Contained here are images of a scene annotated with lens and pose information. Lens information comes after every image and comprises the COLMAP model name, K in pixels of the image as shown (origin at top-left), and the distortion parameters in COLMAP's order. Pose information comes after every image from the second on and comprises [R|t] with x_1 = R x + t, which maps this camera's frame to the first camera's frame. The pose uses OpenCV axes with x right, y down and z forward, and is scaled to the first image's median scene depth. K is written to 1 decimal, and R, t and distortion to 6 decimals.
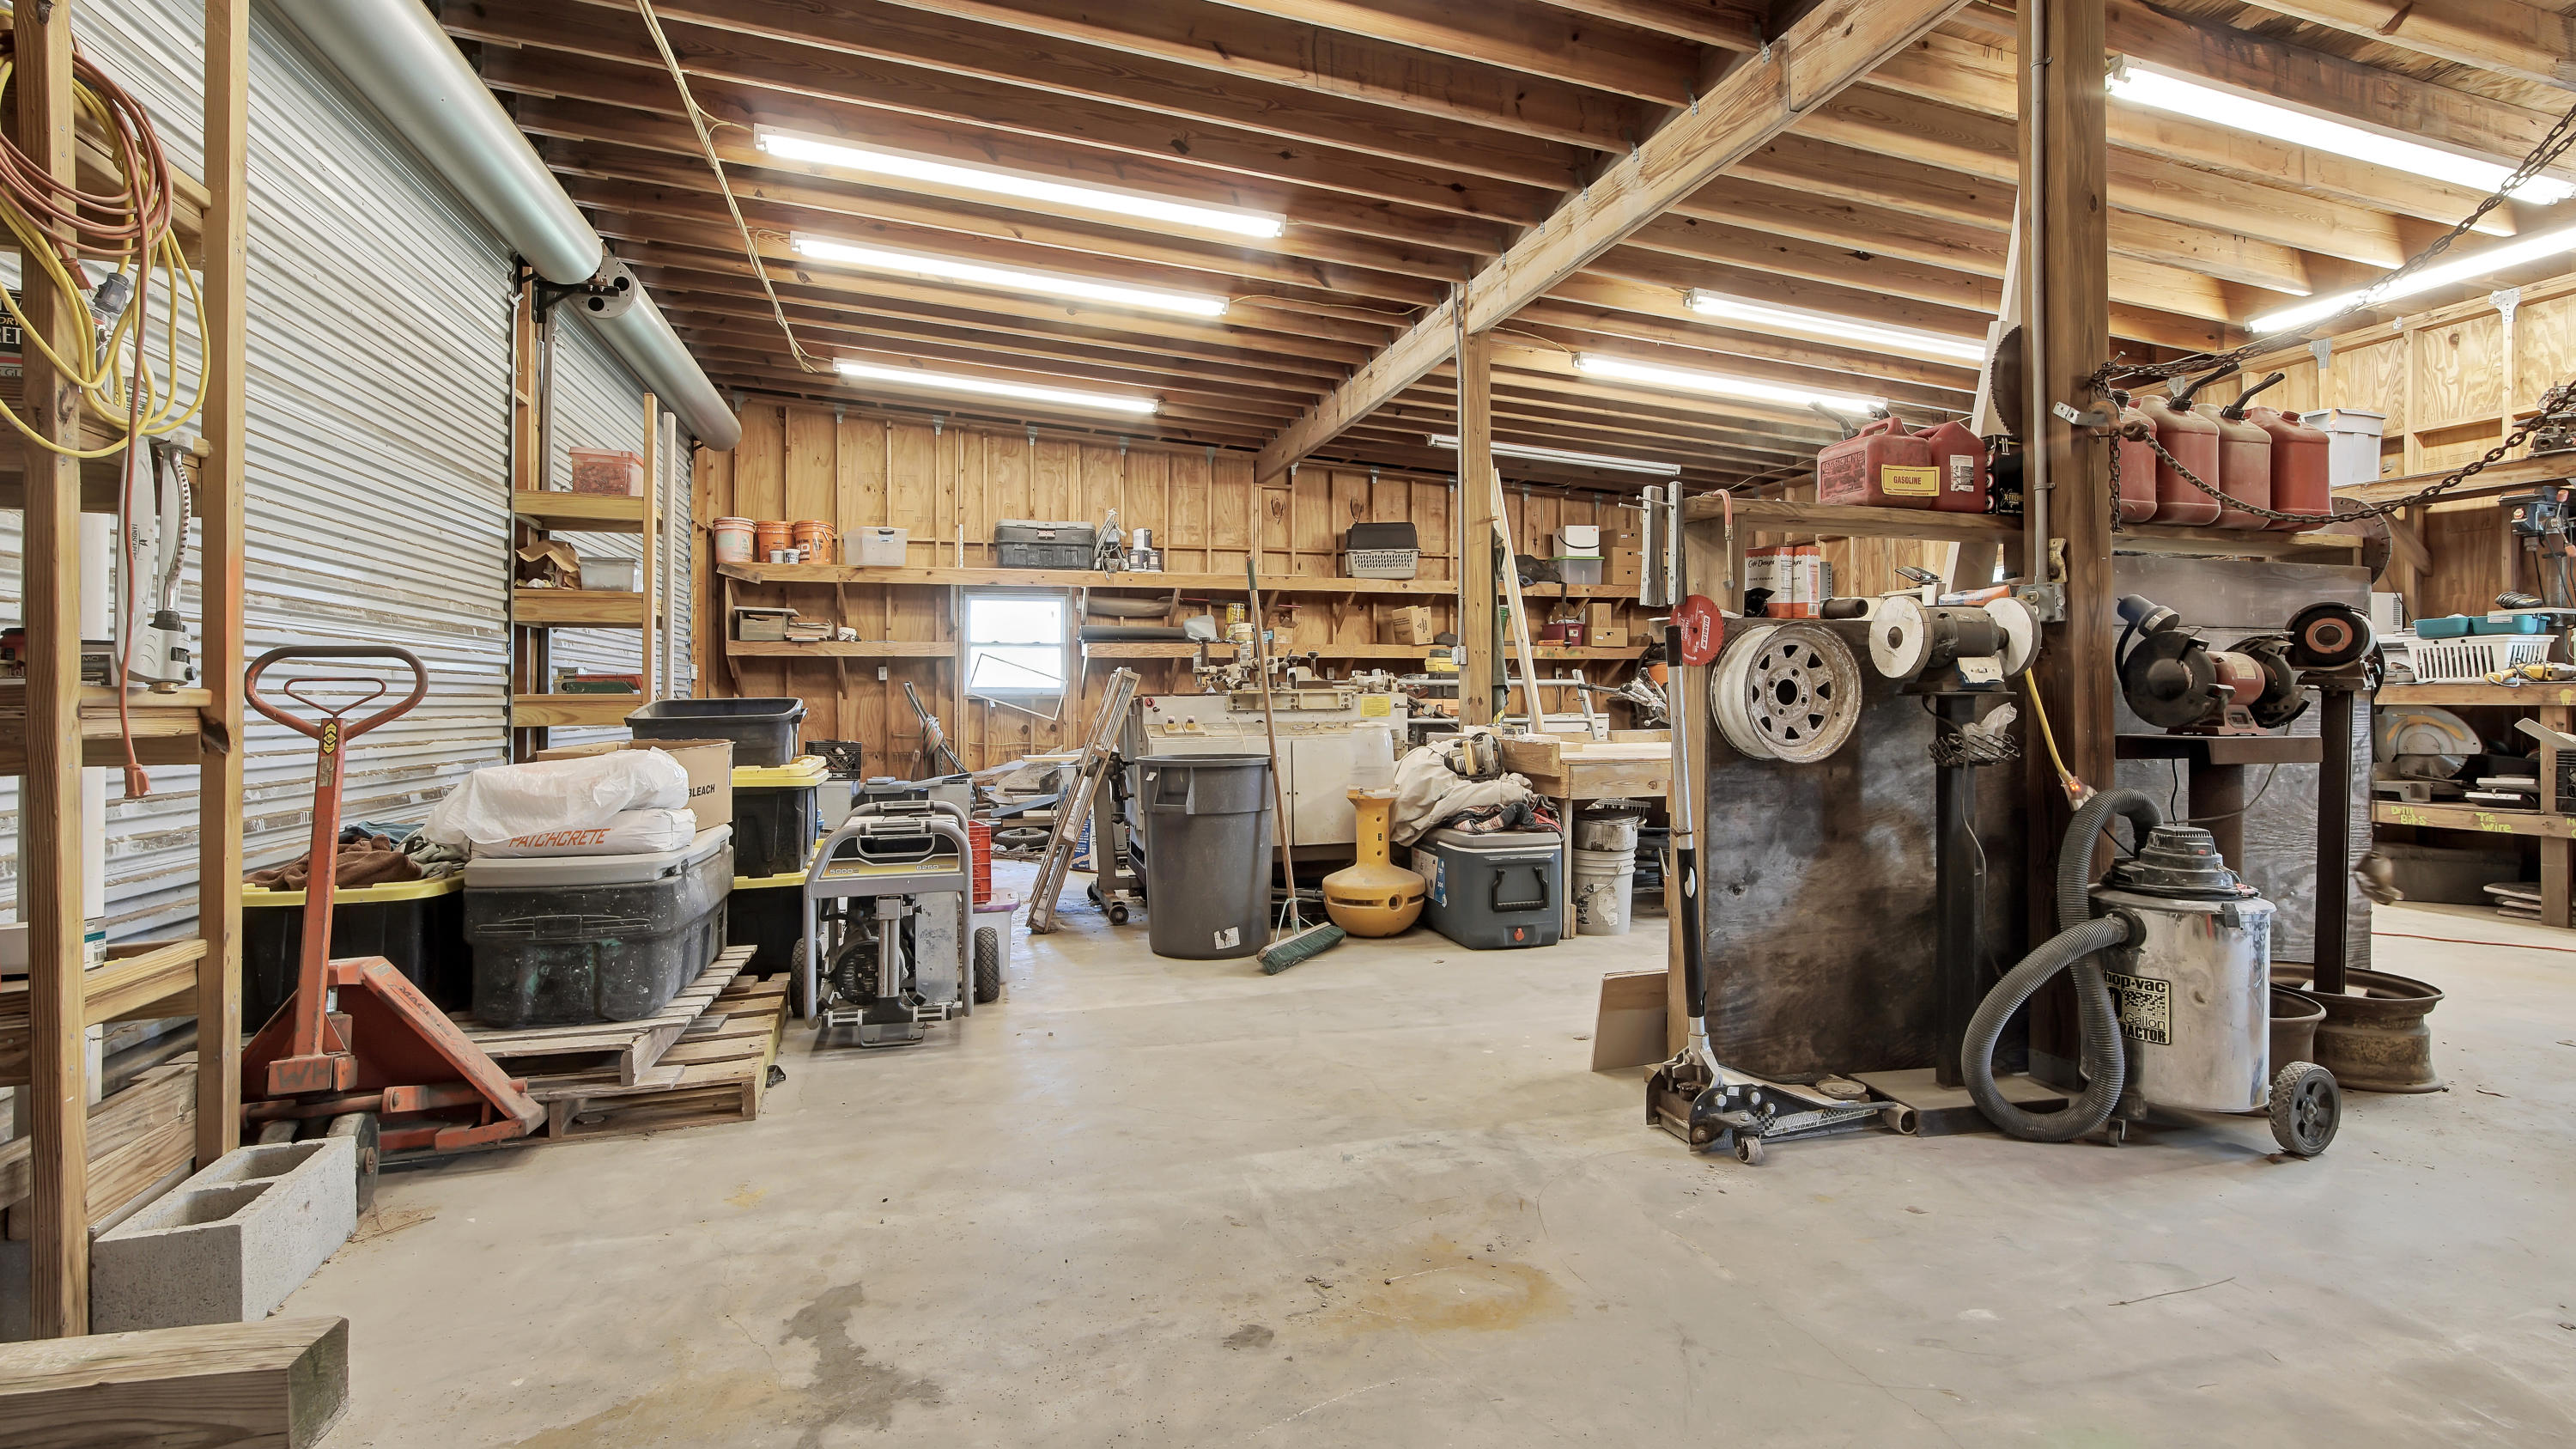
lens RADIAL K [[1181.1, 0, 1291.5], [0, 1181.1, 694.2], [0, 0, 1]] dist [-0.003362, 0.000001]
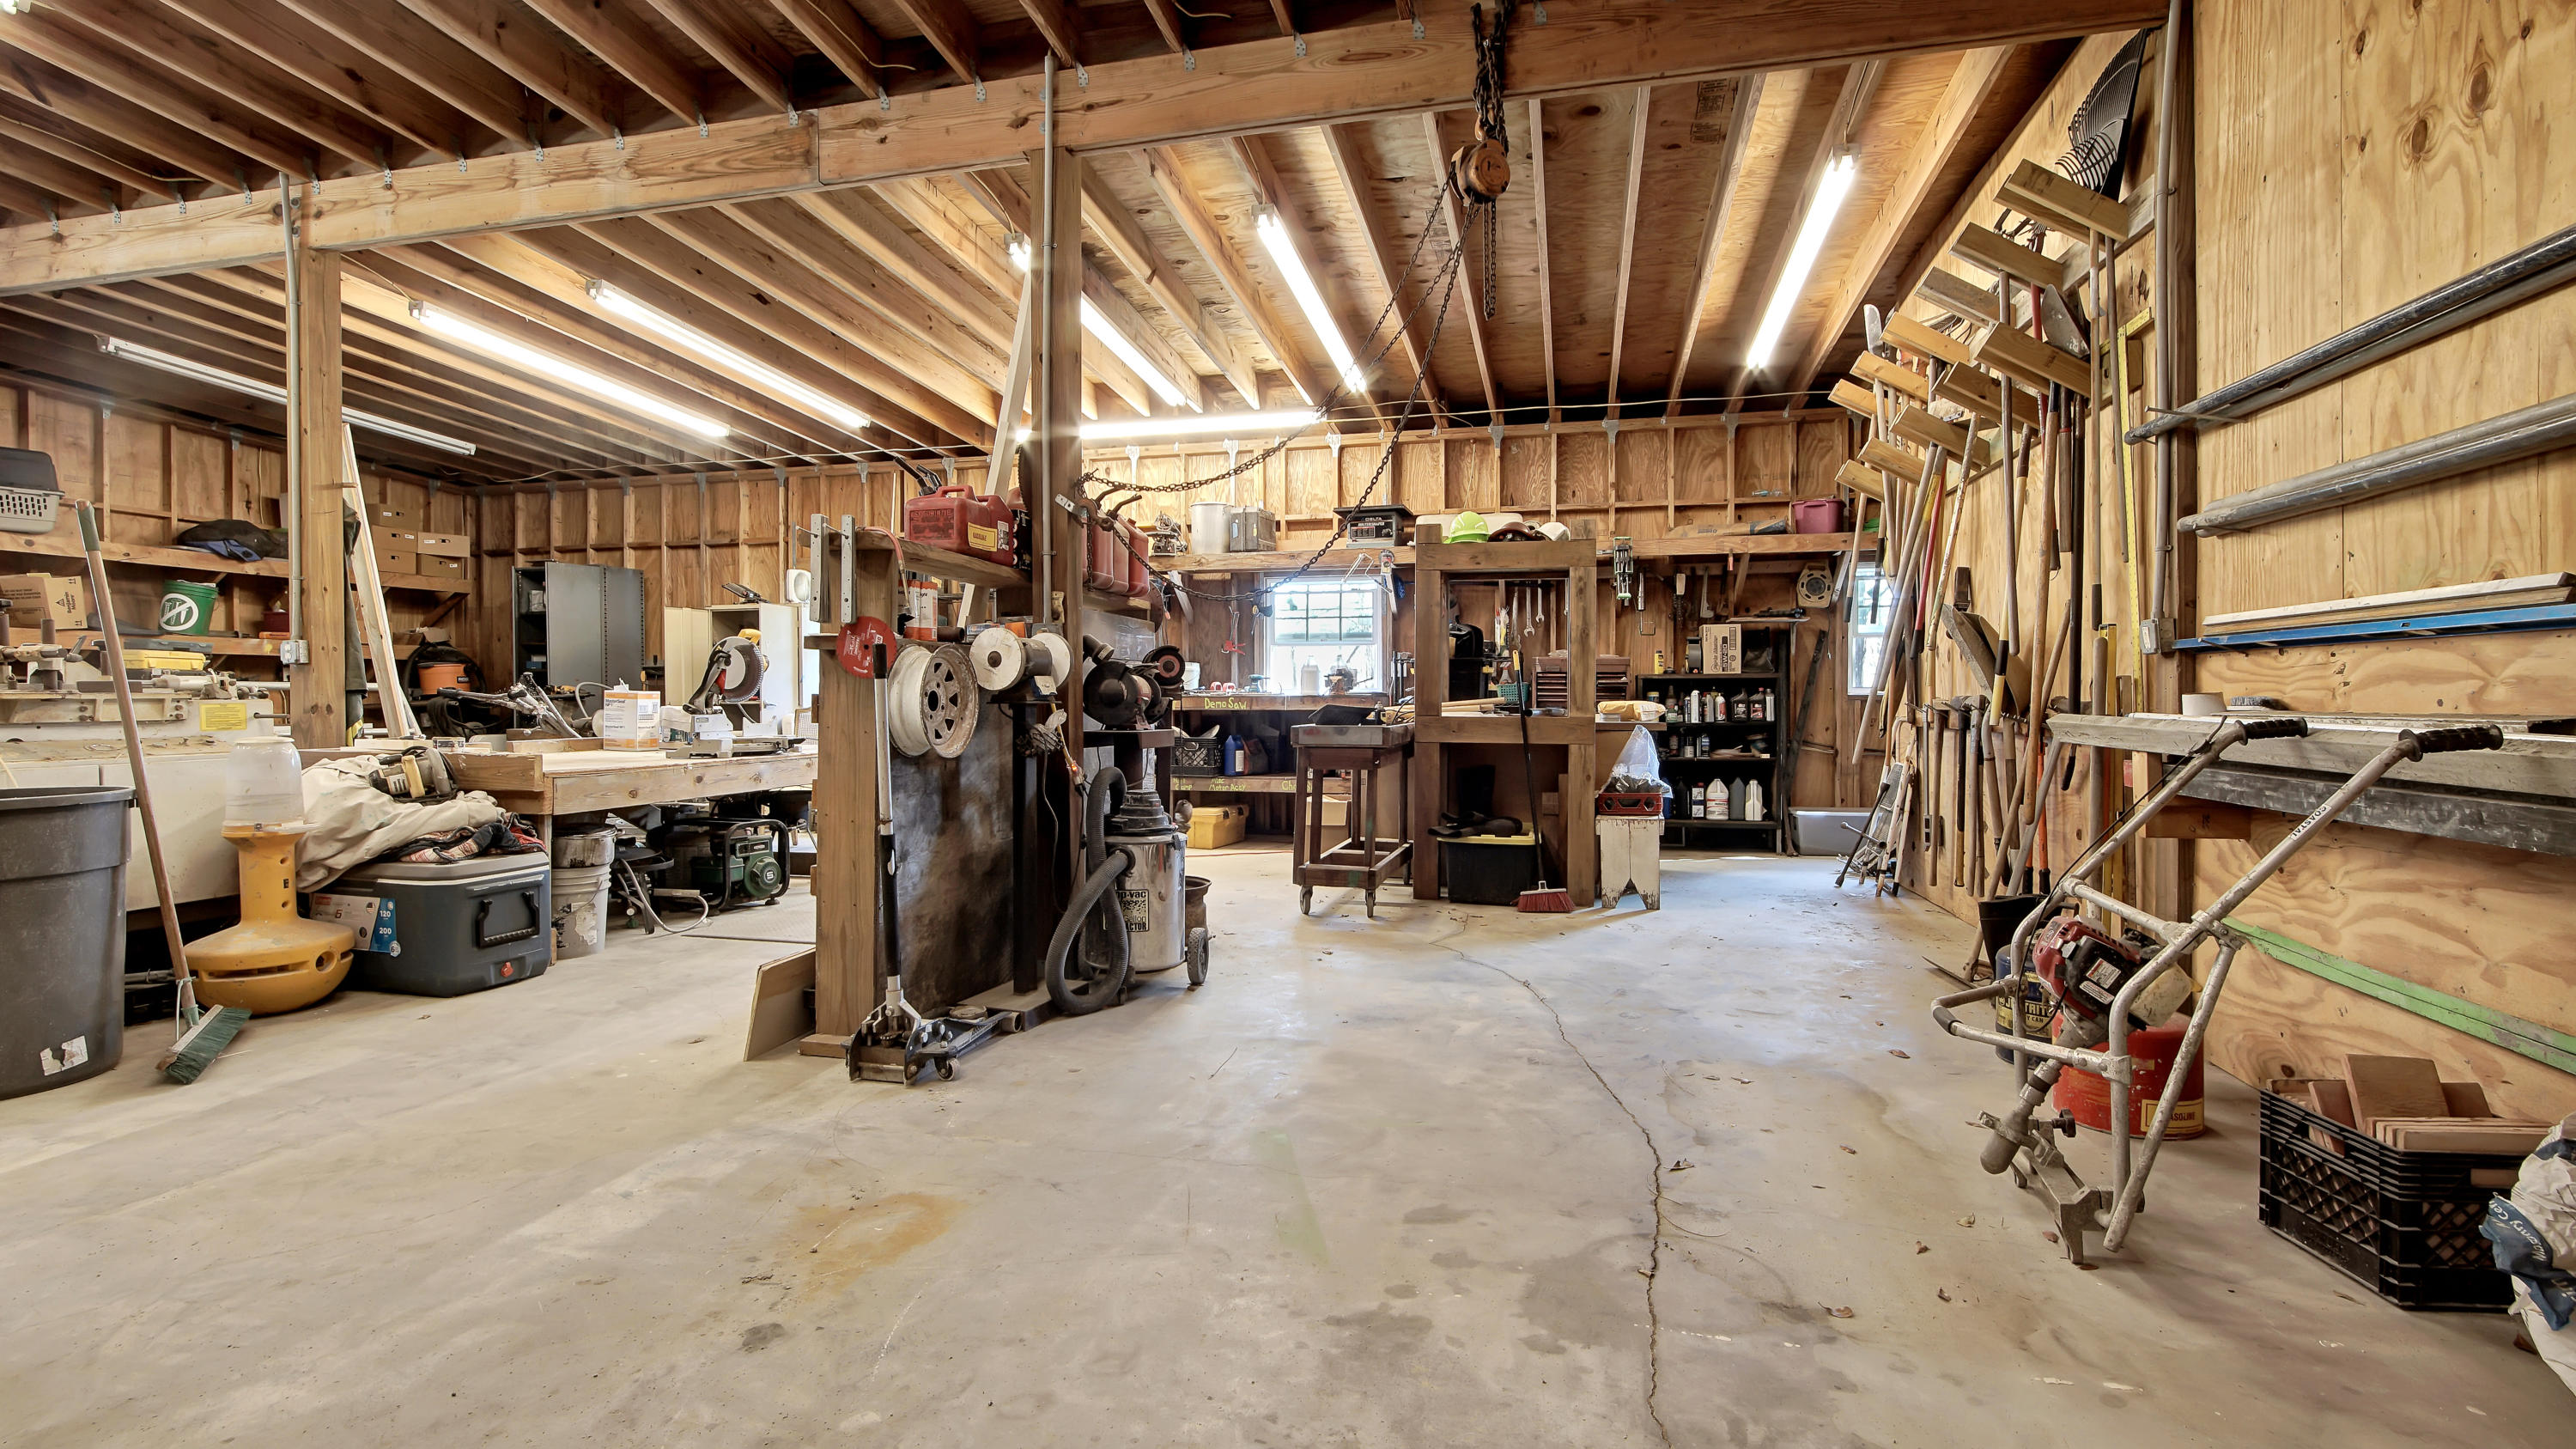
lens RADIAL K [[1167.9, 0, 1288.0], [0, 1167.9, 724.5], [0, 0, 1]] dist [-0.000888, 0.000212]
pose [[0.498593, -0.014440, 0.866716, -0.411557], [-0.003086, 0.999825, 0.018433, -0.000649], [-0.866831, -0.011865, 0.498461, 0.069168]]
